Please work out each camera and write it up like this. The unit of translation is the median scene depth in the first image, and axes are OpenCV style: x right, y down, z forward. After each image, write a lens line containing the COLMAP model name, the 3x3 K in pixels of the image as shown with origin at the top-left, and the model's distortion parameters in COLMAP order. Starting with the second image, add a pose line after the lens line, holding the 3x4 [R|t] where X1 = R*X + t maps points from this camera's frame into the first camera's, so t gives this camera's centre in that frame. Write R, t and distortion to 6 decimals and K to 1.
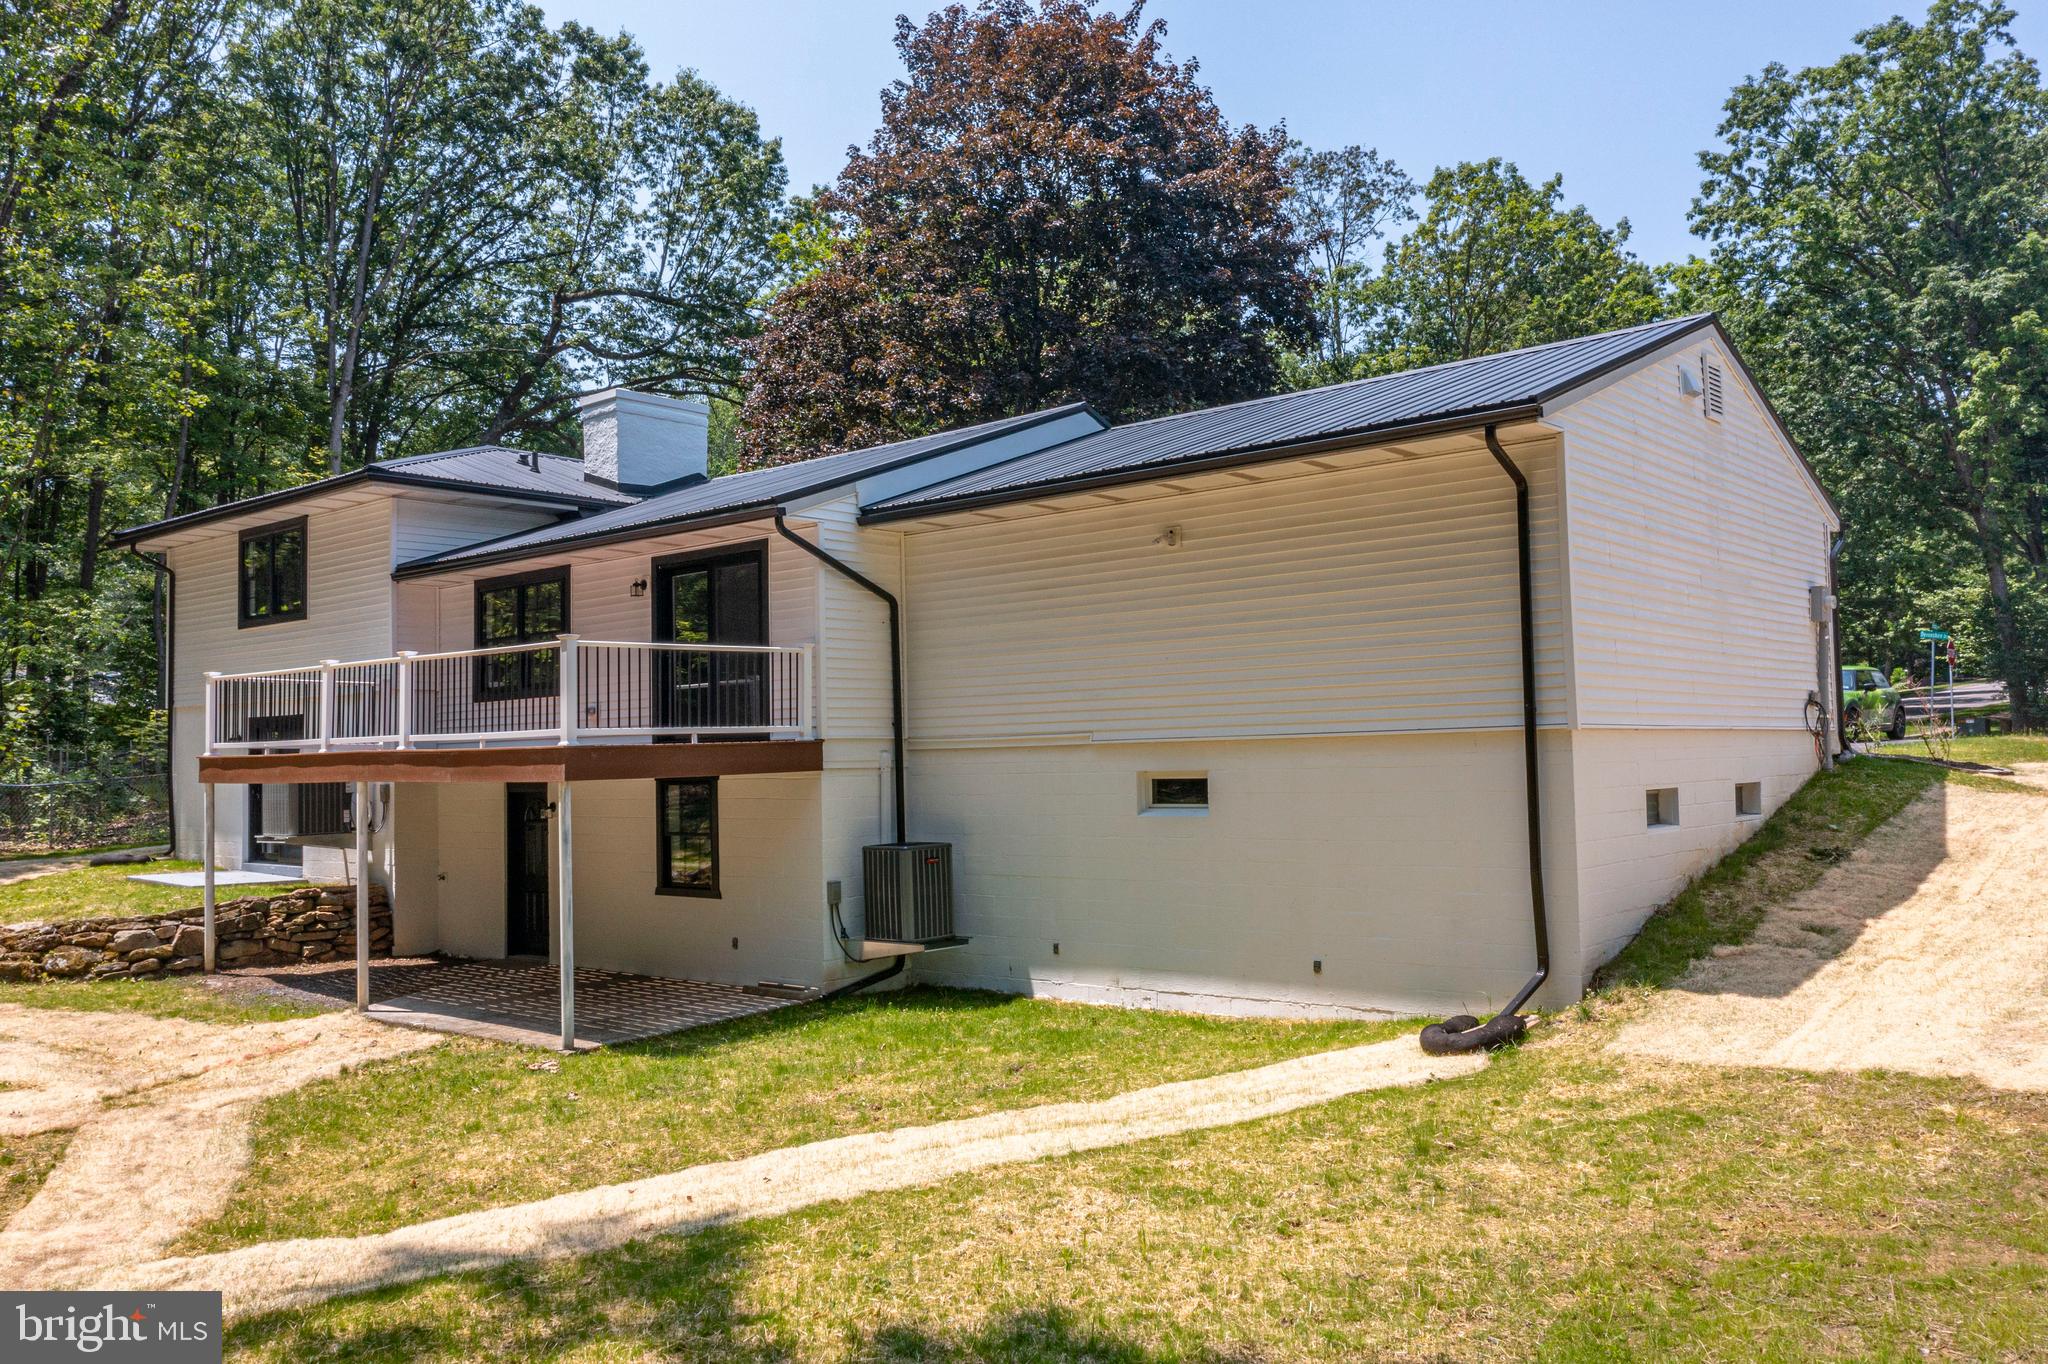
lens RADIAL K [[1619.1, 0, 1033.1], [0, 1619.1, 680.1], [0, 0, 1]] dist [-0.000833, -0.006675]
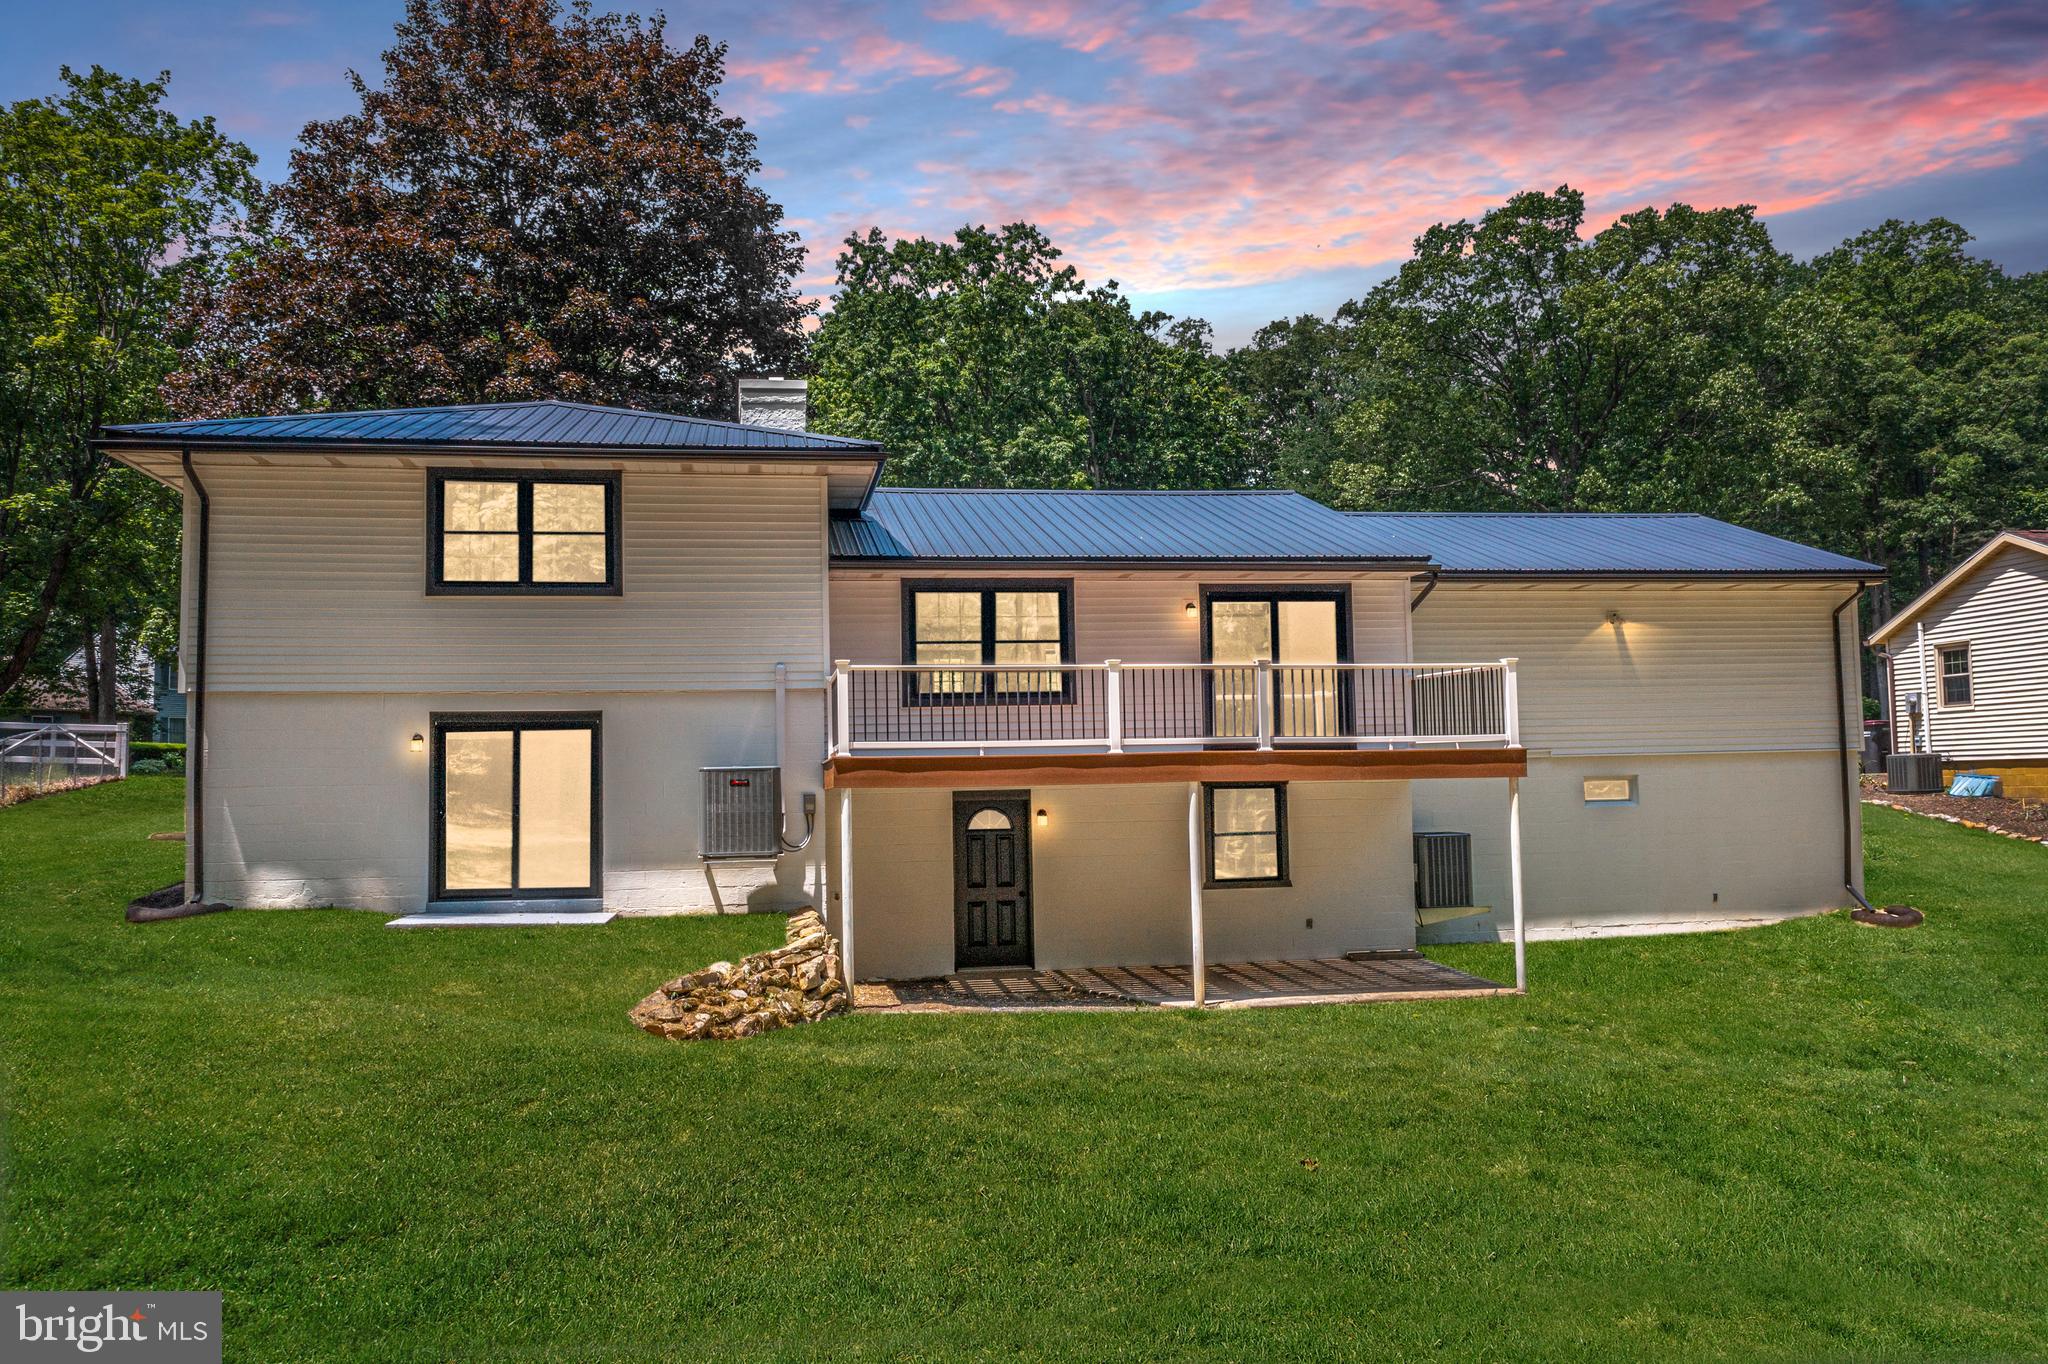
lens RADIAL K [[1619.1, 0, 1033.1], [0, 1619.1, 680.1], [0, 0, 1]] dist [-0.000833, -0.006675]
pose [[0.636953, 0.056029, 0.768864, -1.203118], [-0.031827, 0.998416, -0.046391, 0.046707], [-0.770246, 0.005078, 0.637727, 0.400249]]
